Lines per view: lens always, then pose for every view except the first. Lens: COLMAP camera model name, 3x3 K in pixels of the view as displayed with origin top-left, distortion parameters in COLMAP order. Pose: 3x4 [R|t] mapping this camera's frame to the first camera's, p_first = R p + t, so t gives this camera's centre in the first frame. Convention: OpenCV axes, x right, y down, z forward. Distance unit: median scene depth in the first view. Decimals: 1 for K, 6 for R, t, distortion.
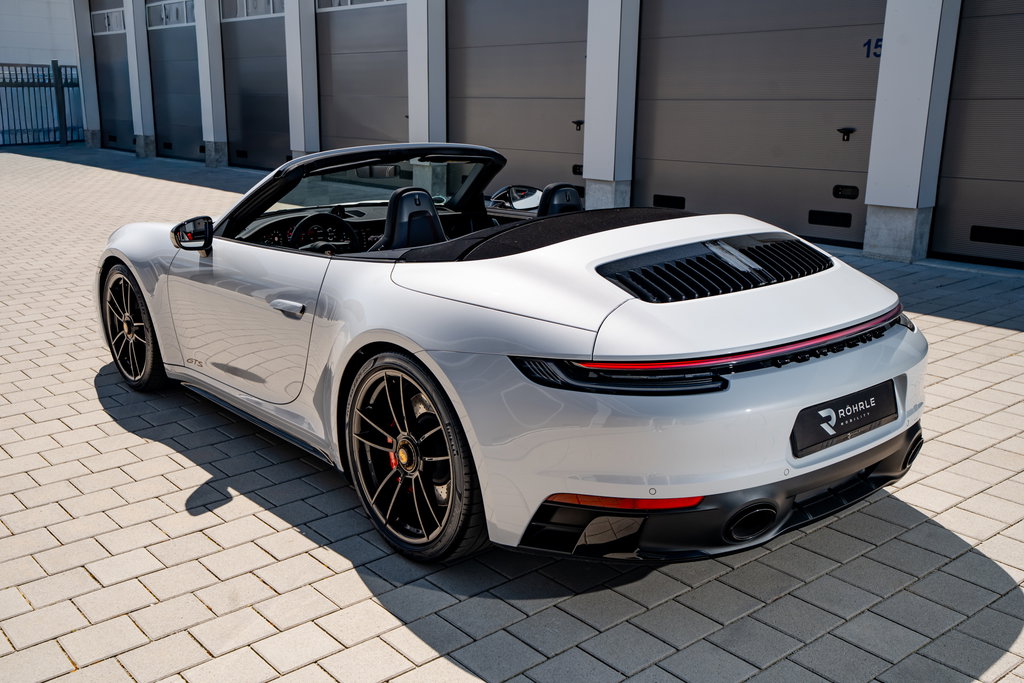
lens RADIAL K [[1003.5, 0, 478.5], [0, 1003.5, 339.7], [0, 0, 1]] dist [0.085454, -0.000668]
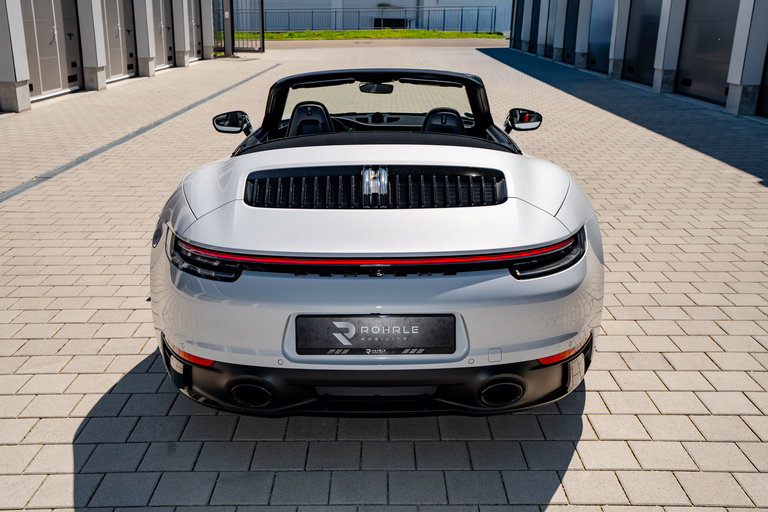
lens RADIAL K [[752.6, 0, 358.8], [0, 752.6, 254.7], [0, 0, 1]] dist [0.085454, -0.000668]
pose [[0.769197, 0.192340, -0.609378, 0.852231], [-0.154625, 0.981309, 0.114556, -0.104162], [0.620022, 0.006109, 0.784560, 0.347903]]
